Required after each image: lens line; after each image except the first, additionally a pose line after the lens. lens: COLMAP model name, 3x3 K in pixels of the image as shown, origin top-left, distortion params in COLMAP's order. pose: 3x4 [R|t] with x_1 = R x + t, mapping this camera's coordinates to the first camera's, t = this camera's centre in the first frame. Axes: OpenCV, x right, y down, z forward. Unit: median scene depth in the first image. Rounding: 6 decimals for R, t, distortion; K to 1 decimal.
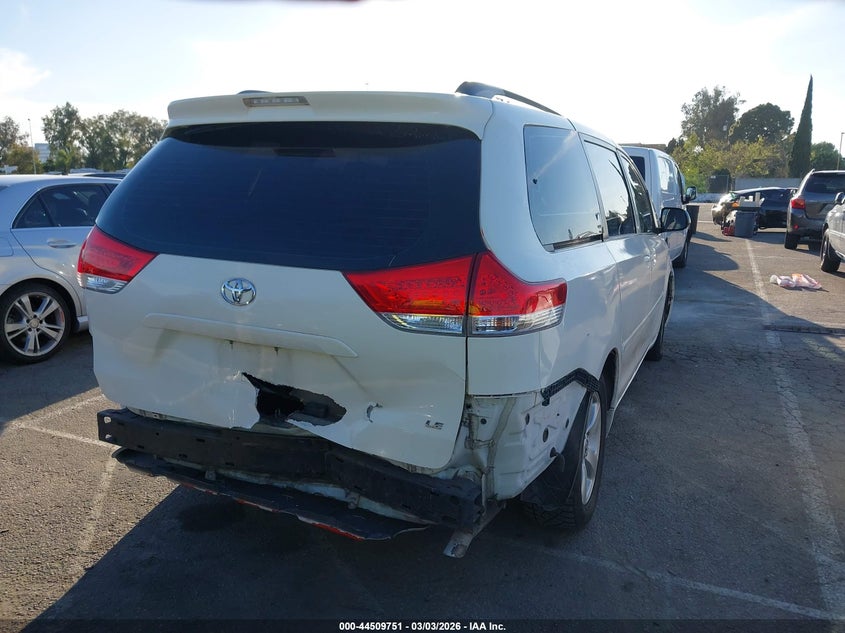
lens RADIAL K [[662.7, 0, 422.5], [0, 662.7, 316.5], [0, 0, 1]] dist [0.010470, -0.005448]
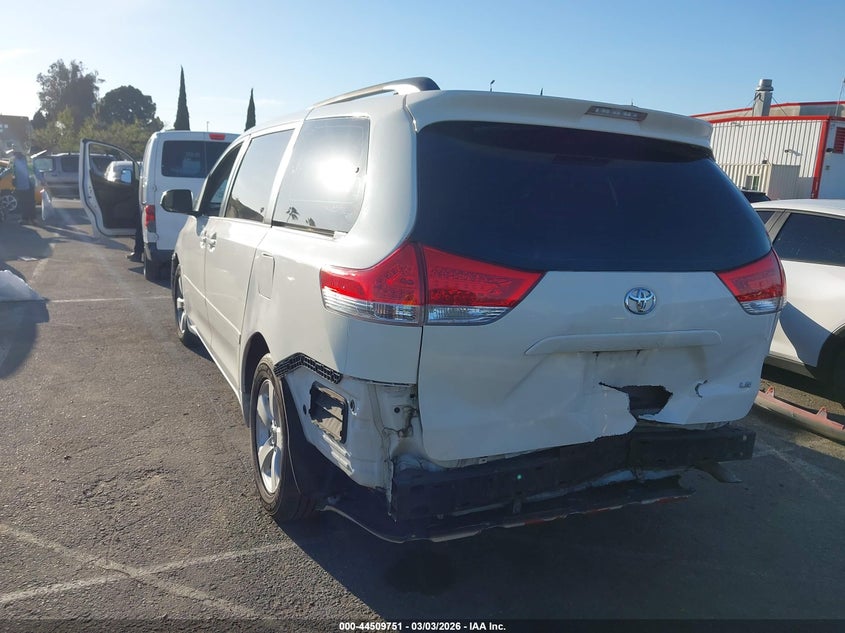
lens RADIAL K [[662.7, 0, 422.5], [0, 662.7, 316.5], [0, 0, 1]] dist [0.010470, -0.005448]
pose [[0.642178, -0.130727, 0.755326, -1.175113], [0.108652, 0.990926, 0.079128, -0.122346], [-0.758816, 0.031254, 0.650554, 0.545412]]
